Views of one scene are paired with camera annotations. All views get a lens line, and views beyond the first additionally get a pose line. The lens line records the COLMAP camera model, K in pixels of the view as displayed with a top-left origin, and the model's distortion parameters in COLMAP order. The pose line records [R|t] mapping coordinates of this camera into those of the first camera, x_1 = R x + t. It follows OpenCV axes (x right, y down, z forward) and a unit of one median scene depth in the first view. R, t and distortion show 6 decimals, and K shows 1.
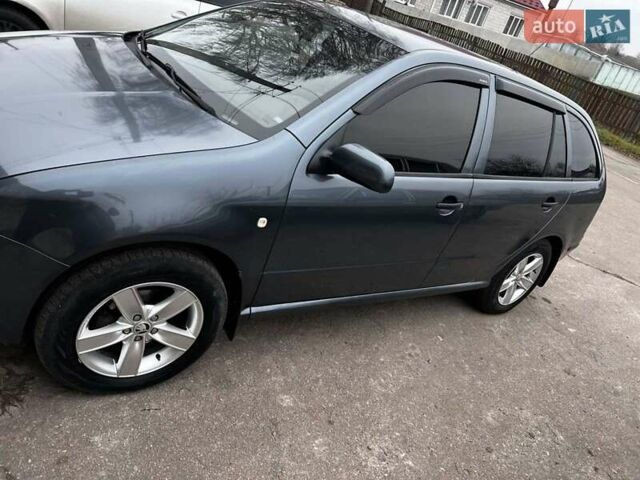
lens RADIAL K [[519.6, 0, 330.8], [0, 519.6, 289.1], [0, 0, 1]] dist [0.061640, -0.082399]
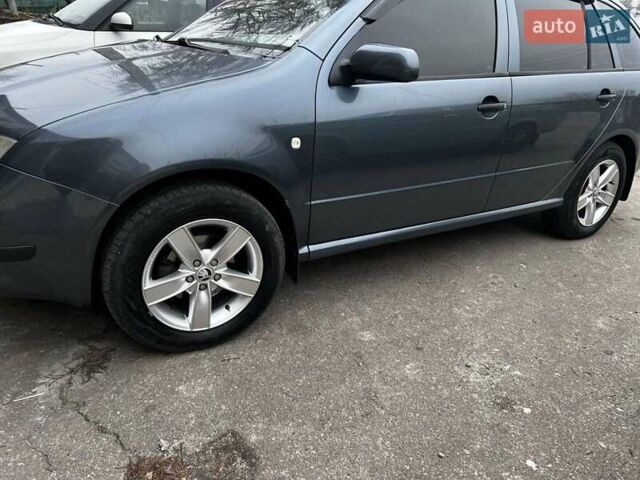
lens RADIAL K [[519.6, 0, 330.8], [0, 519.6, 289.1], [0, 0, 1]] dist [0.061640, -0.082399]
pose [[0.961750, -0.236582, -0.138081, 0.001579], [0.220416, 0.967656, -0.122714, 0.251153], [0.162647, 0.087585, 0.982789, 0.060387]]
